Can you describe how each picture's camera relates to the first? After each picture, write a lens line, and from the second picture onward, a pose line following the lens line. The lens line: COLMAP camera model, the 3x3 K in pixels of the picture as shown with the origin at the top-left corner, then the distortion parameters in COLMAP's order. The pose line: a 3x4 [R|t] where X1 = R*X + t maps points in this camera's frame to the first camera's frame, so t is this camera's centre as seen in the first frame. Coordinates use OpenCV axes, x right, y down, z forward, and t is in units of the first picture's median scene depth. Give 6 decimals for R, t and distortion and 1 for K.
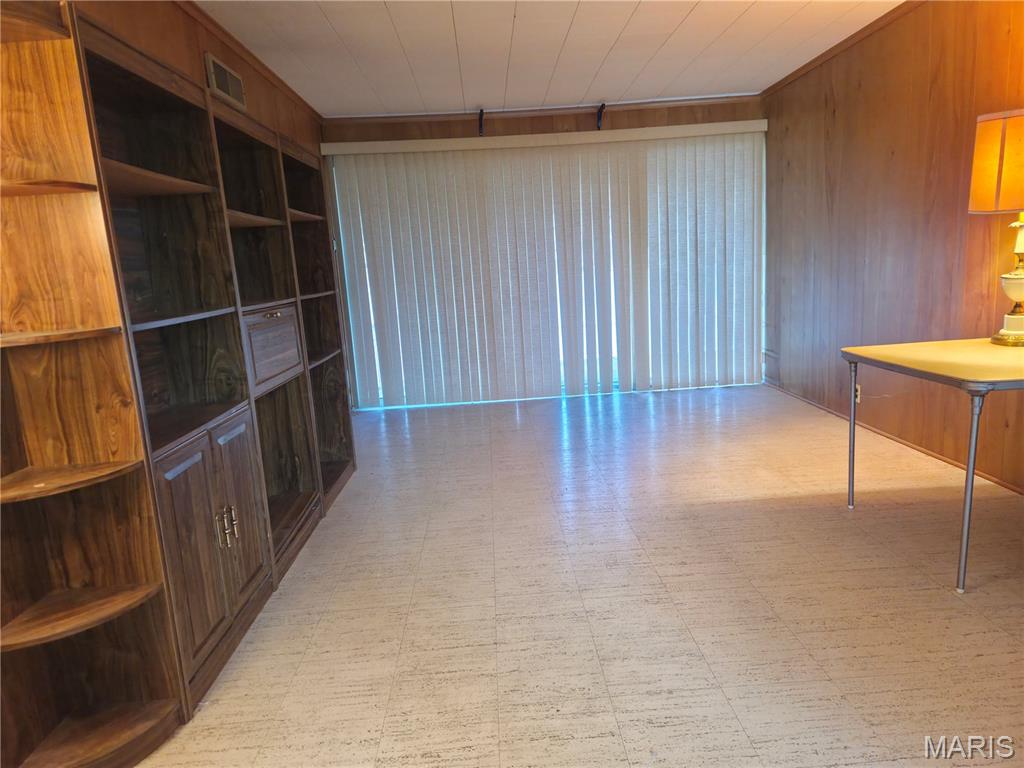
lens RADIAL K [[694.4, 0, 512.0], [0, 694.4, 384.0], [0, 0, 1]] dist [0.033726, -0.001433]
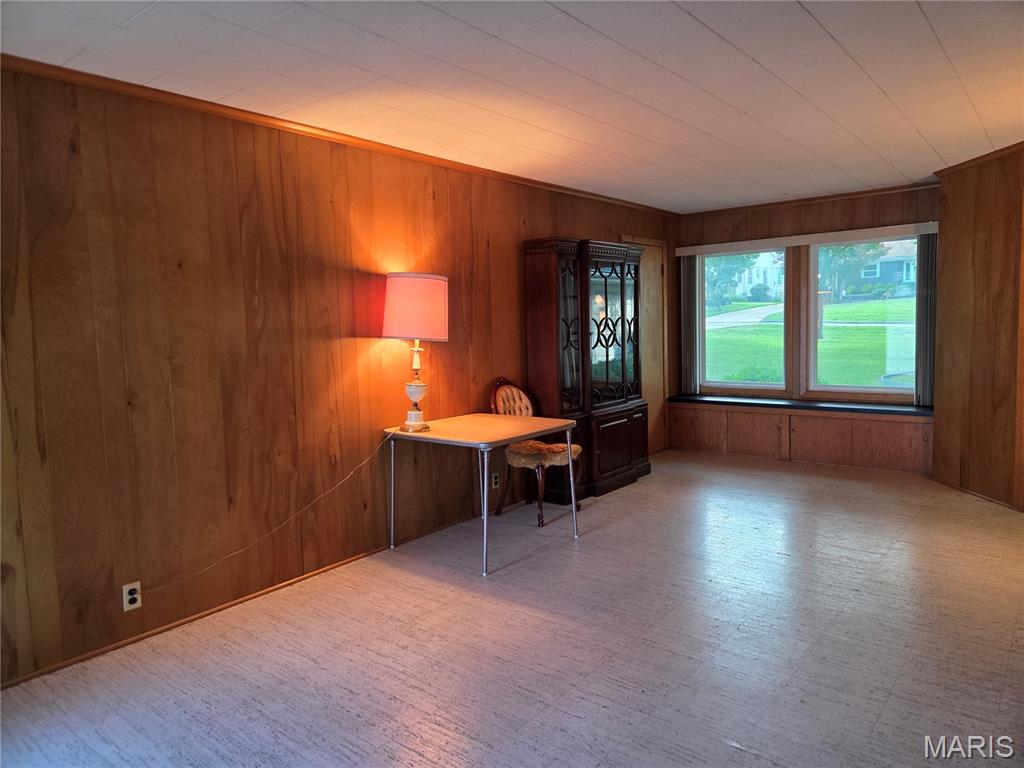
lens RADIAL K [[694.4, 0, 512.0], [0, 694.4, 384.0], [0, 0, 1]] dist [0.033726, -0.001433]
pose [[-0.750340, 0.025602, 0.660557, -0.314406], [0.193165, 0.964129, 0.182051, -0.317673], [-0.632201, 0.264196, -0.728370, 1.620158]]
